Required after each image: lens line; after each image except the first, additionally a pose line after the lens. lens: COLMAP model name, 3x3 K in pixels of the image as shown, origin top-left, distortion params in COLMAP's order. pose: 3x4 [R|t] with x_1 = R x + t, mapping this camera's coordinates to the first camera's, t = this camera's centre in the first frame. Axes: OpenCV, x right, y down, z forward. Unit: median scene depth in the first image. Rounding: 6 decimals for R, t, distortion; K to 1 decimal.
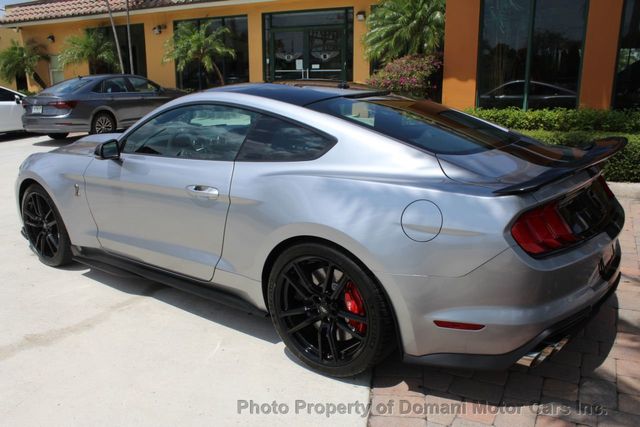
lens RADIAL K [[544.1, 0, 310.0], [0, 544.1, 224.6], [0, 0, 1]] dist [-0.152419, 0.140005]
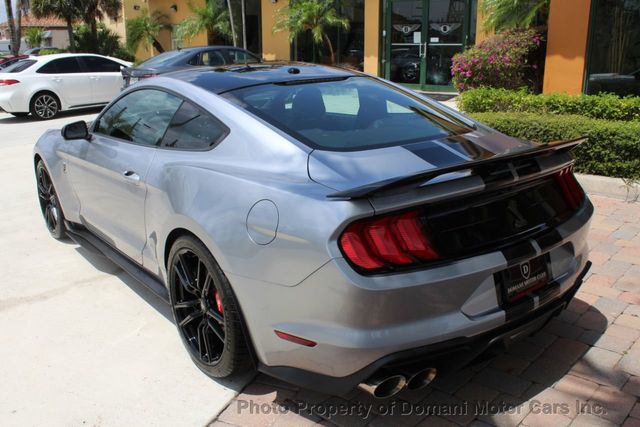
lens RADIAL K [[586.3, 0, 319.5], [0, 586.3, 223.2], [0, 0, 1]] dist [-0.094881, 0.003388]
pose [[0.969159, 0.073863, -0.235105, 0.138644], [-0.067971, 0.997139, 0.033078, -0.011558], [0.236876, -0.016077, 0.971407, 0.011396]]
